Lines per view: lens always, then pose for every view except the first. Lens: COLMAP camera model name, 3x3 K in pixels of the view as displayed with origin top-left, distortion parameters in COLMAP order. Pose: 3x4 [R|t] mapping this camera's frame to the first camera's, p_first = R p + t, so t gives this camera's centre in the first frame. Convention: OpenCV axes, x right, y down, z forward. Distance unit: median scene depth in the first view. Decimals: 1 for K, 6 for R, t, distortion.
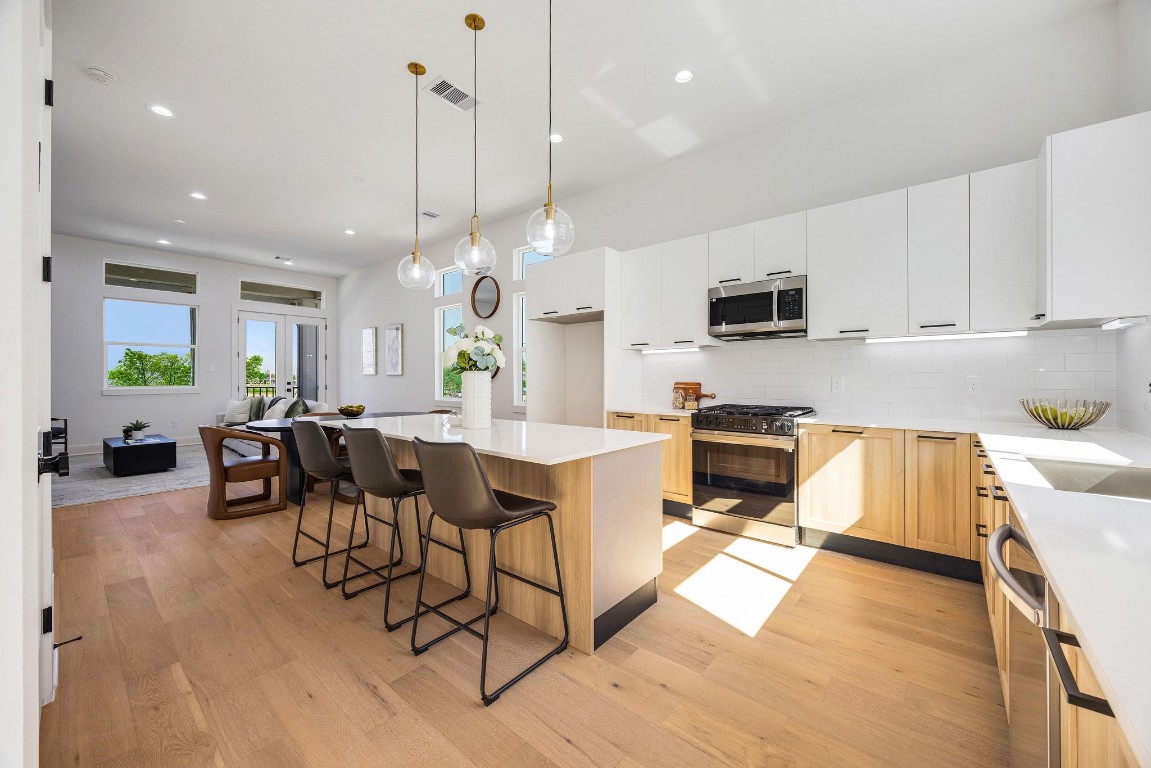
lens RADIAL K [[441.9, 0, 582.5], [0, 441.9, 381.0], [0, 0, 1]] dist [-0.003582, -0.000057]
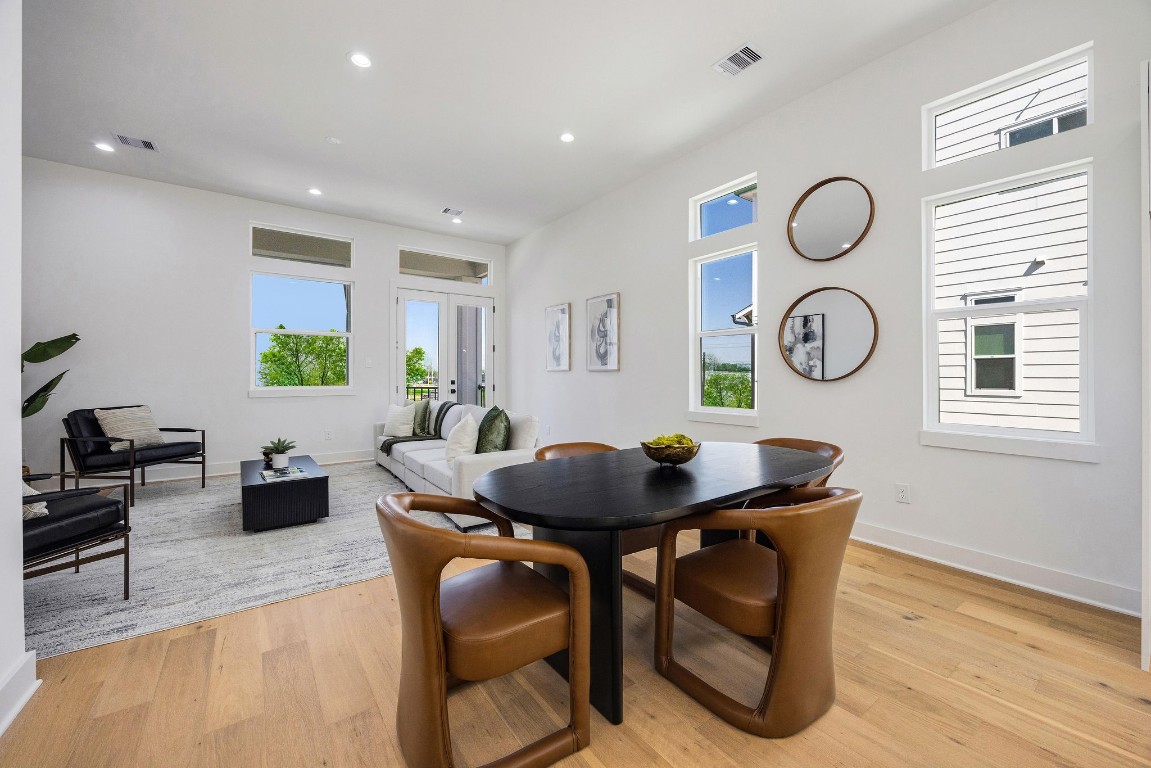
lens RADIAL K [[441.9, 0, 573.0], [0, 441.9, 380.7], [0, 0, 1]] dist [-0.003582, -0.000057]
pose [[0.971248, 0.001810, -0.238062, -0.314538], [-0.001585, 0.999998, 0.001136, 0.000709], [0.238063, -0.000726, 0.971249, 0.341662]]
